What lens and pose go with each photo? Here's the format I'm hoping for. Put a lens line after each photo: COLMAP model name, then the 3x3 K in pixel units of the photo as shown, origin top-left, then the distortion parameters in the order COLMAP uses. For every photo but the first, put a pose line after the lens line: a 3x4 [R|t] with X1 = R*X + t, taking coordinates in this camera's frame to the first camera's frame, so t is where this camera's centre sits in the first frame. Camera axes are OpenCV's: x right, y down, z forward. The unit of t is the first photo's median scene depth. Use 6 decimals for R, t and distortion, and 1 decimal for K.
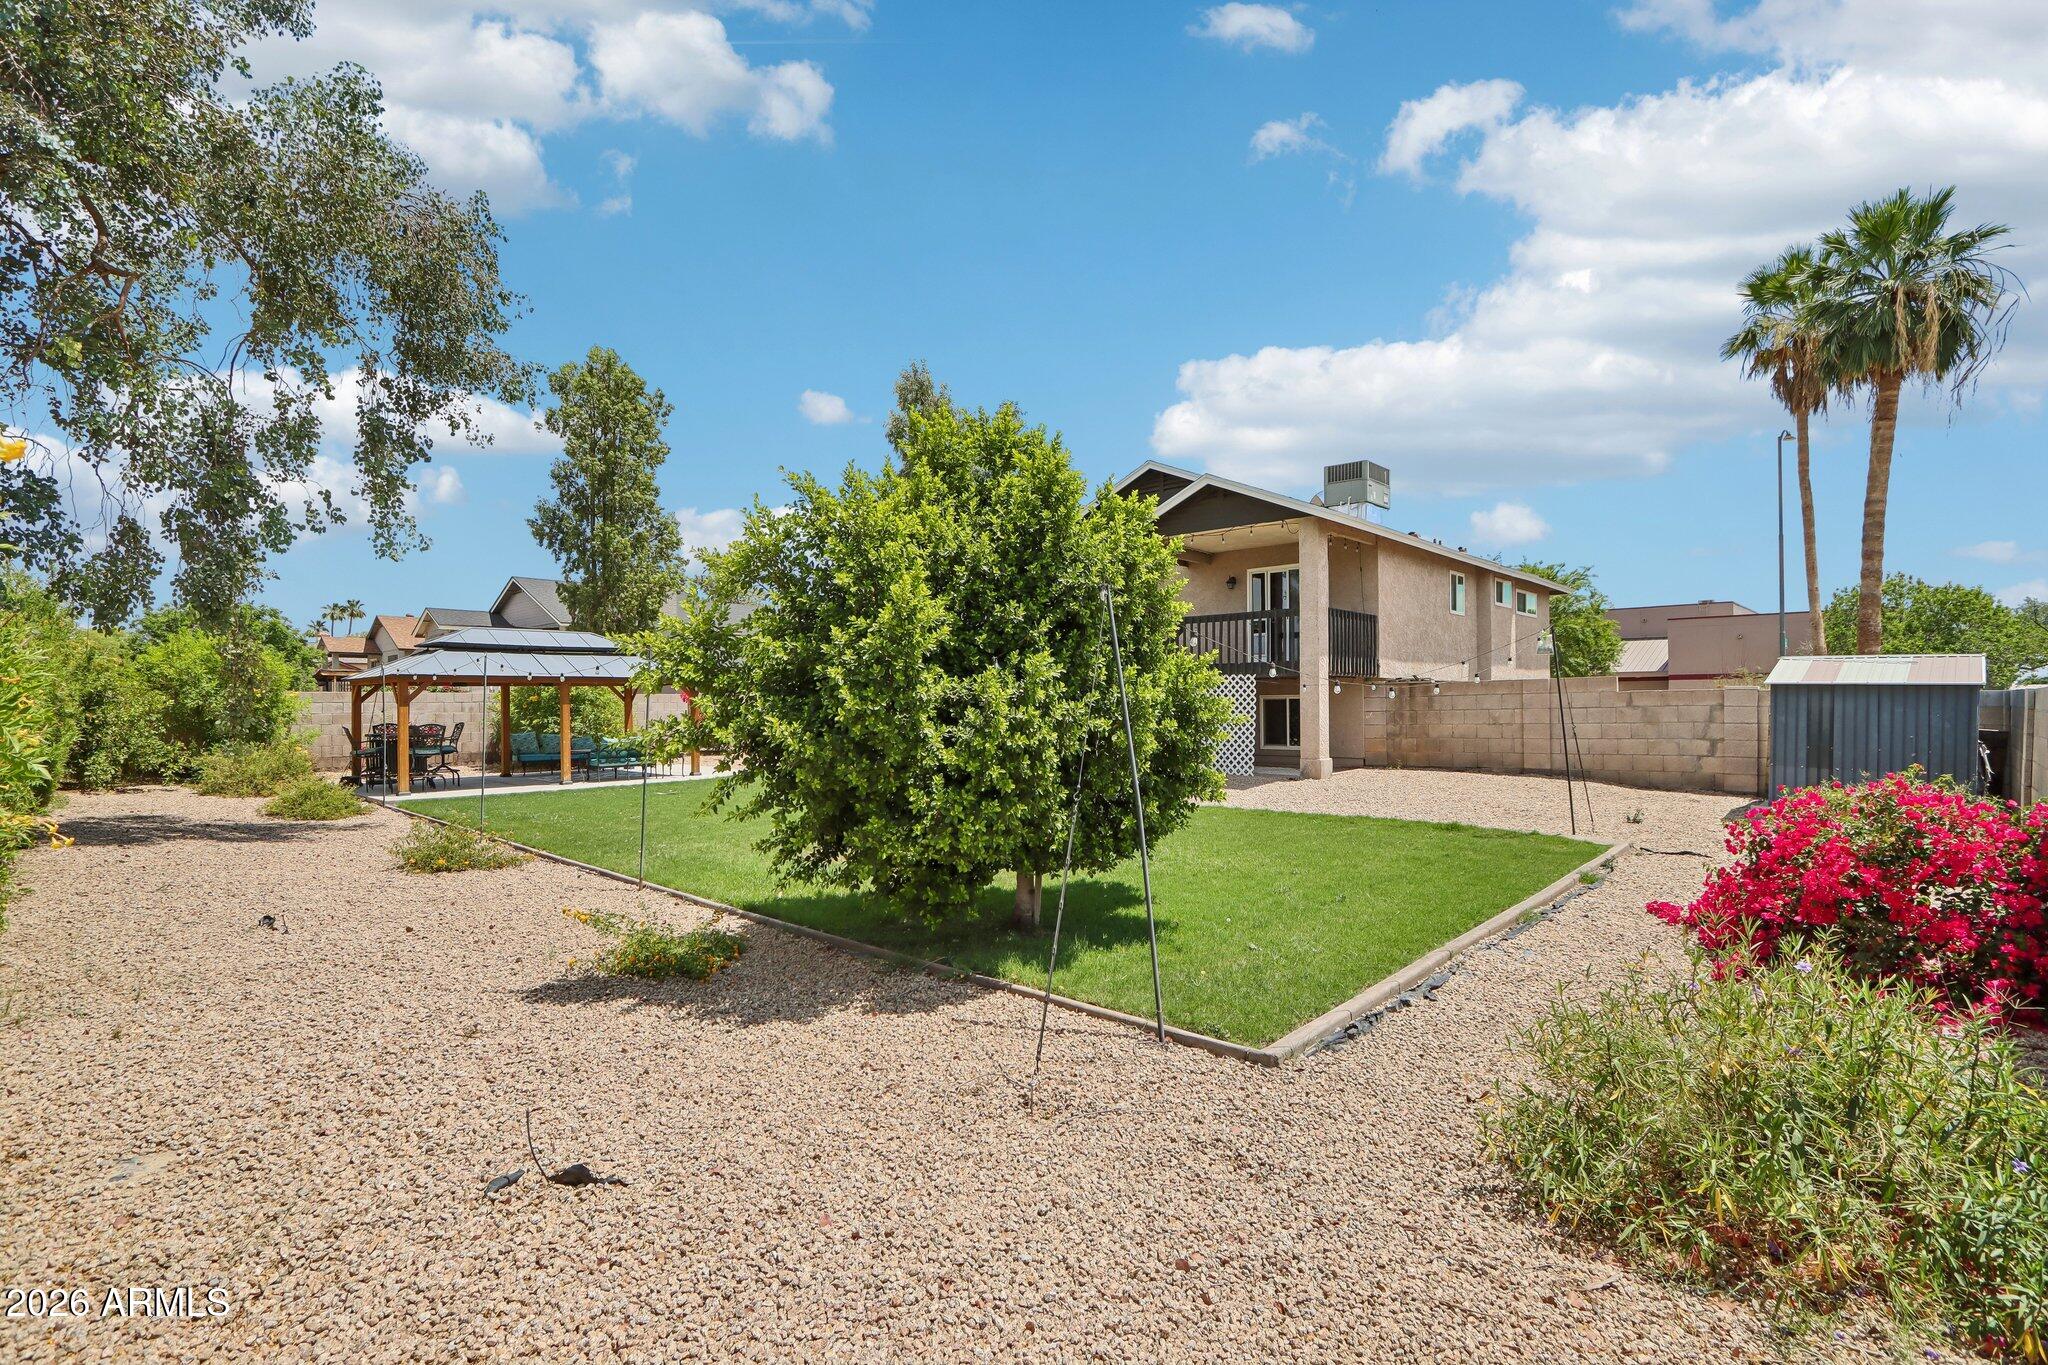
lens RADIAL K [[962.3, 0, 995.7], [0, 962.3, 685.5], [0, 0, 1]] dist [-0.014160, 0.000017]
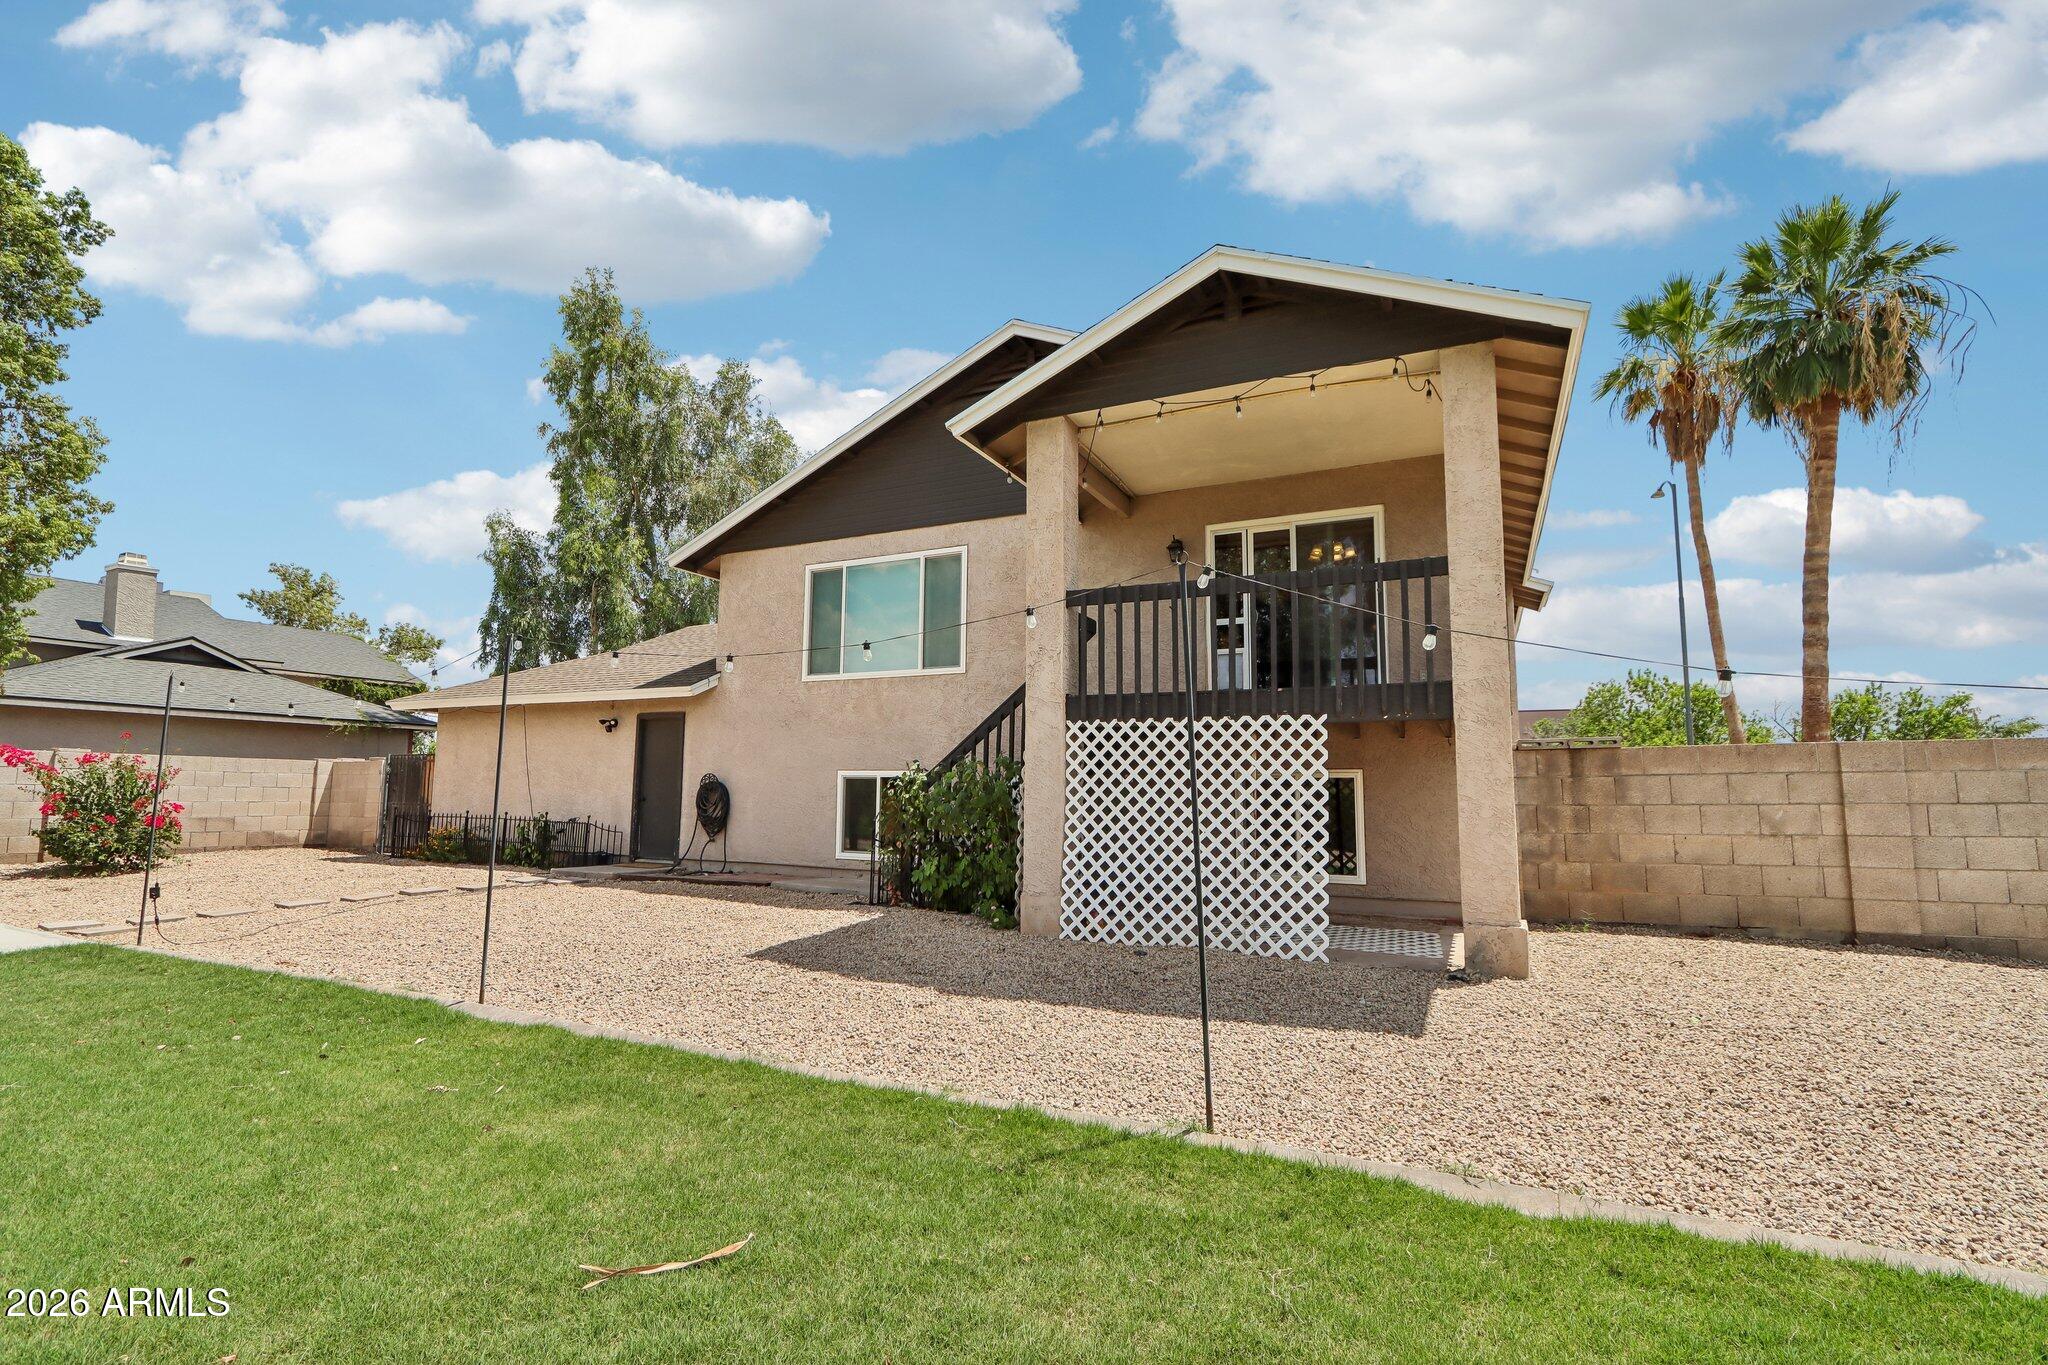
lens RADIAL K [[949.3, 0, 997.6], [0, 949.3, 690.8], [0, 0, 1]] dist [-0.013019, -0.000051]
pose [[0.954799, 0.046777, 0.293549, 0.008372], [-0.021884, 0.995922, -0.087518, 0.014106], [-0.296445, 0.077138, 0.951929, 0.525893]]
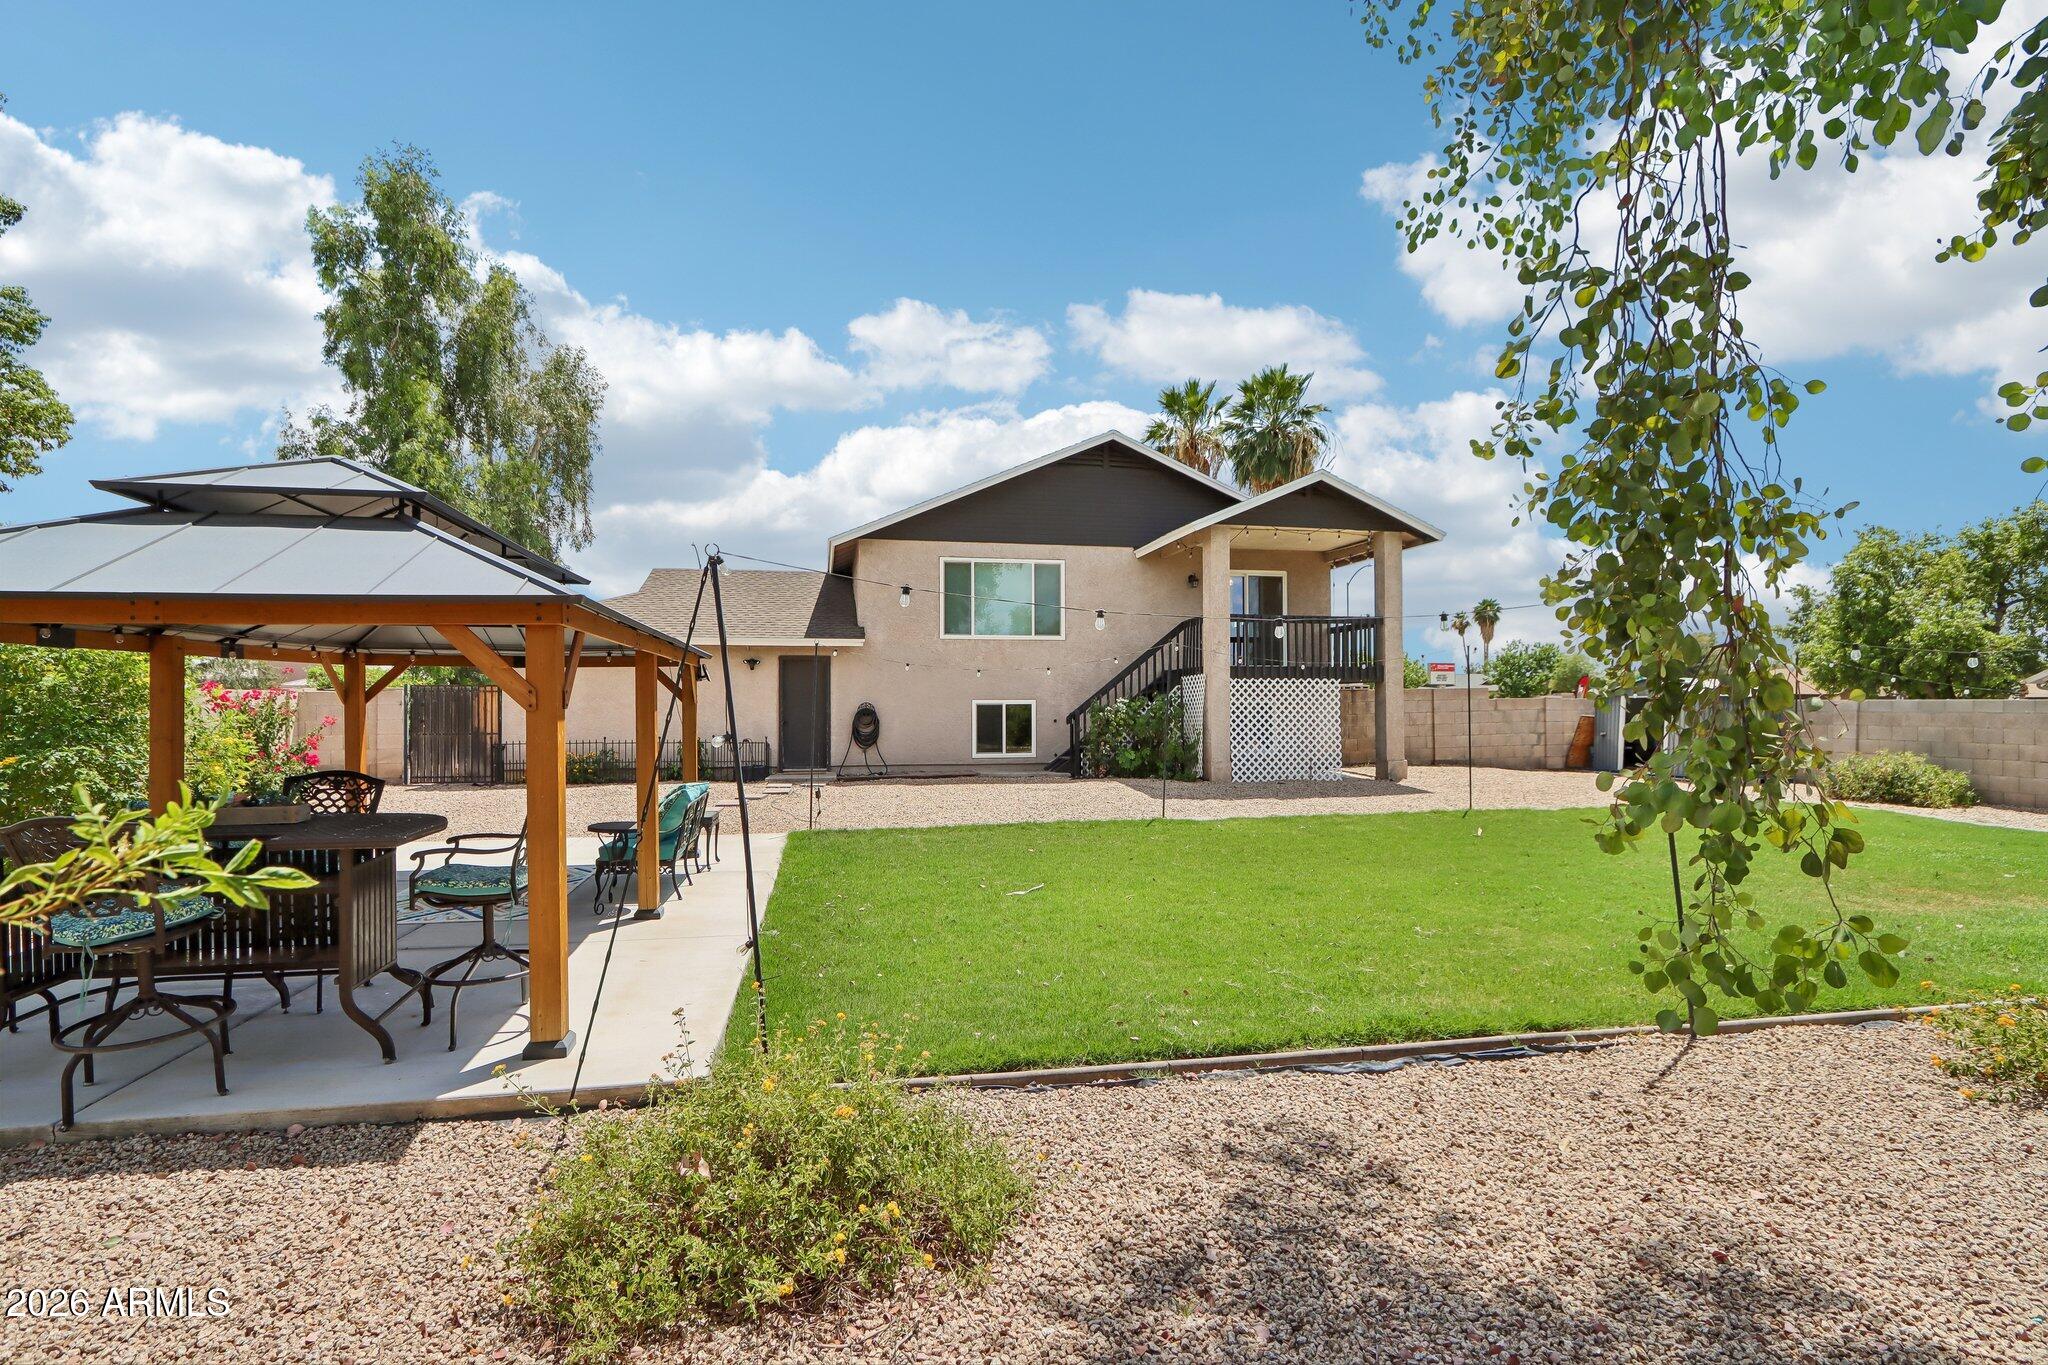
lens RADIAL K [[949.3, 0, 997.6], [0, 949.3, 690.8], [0, 0, 1]] dist [-0.013019, -0.000051]
pose [[0.570686, 0.014452, 0.821041, -0.609215], [-0.016589, 0.999844, -0.006068, 0.010536], [-0.821001, -0.010158, 0.570836, 0.592799]]
